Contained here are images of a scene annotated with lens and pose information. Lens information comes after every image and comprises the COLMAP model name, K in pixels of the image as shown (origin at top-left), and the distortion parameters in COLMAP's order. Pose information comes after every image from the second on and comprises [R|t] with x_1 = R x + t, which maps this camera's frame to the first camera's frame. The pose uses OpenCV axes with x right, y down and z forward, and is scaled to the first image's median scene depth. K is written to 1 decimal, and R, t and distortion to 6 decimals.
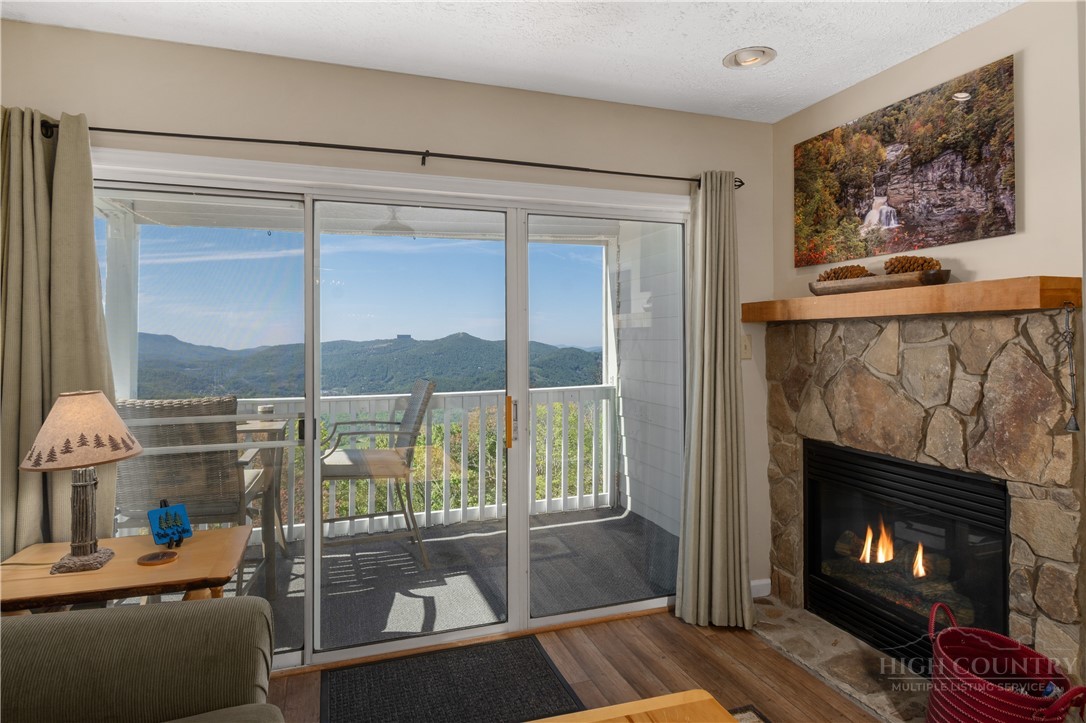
lens RADIAL K [[620.1, 0, 543.1], [0, 620.1, 335.4], [0, 0, 1]] dist [-0.003179, -0.000639]
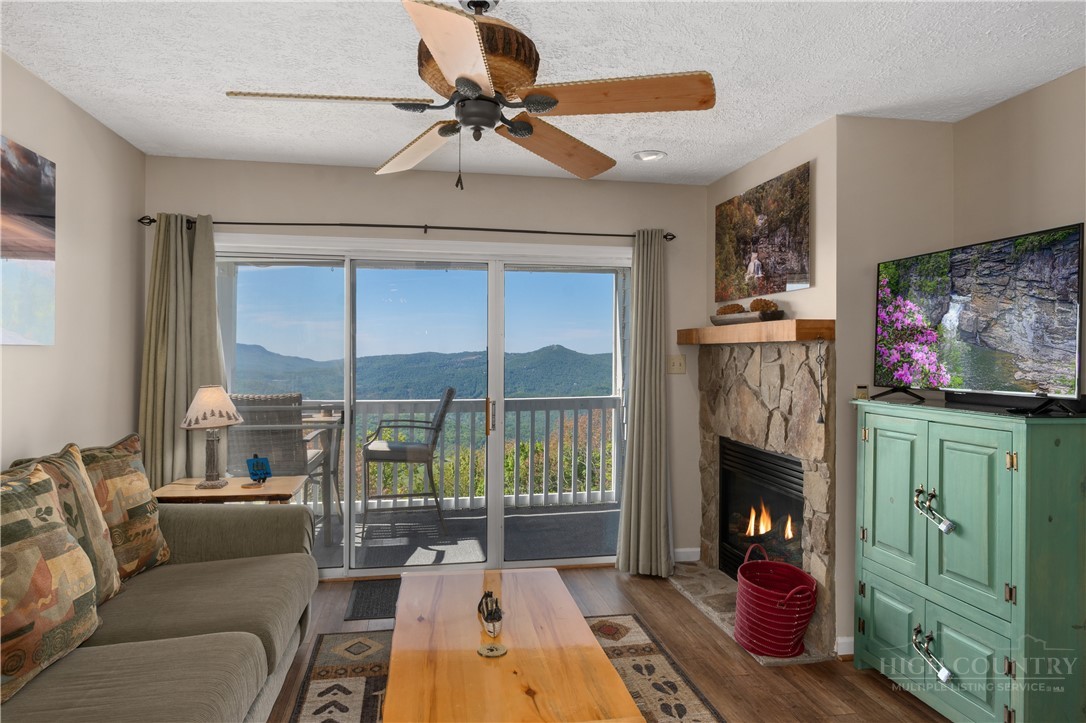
lens RADIAL K [[739.9, 0, 566.6], [0, 739.9, 357.1], [0, 0, 1]] dist [0.000680, -0.001365]
pose [[0.988998, 0.011383, -0.147491, 0.384234], [-0.009450, 0.999860, 0.013797, -0.017472], [0.147628, -0.012251, 0.988967, -0.641692]]
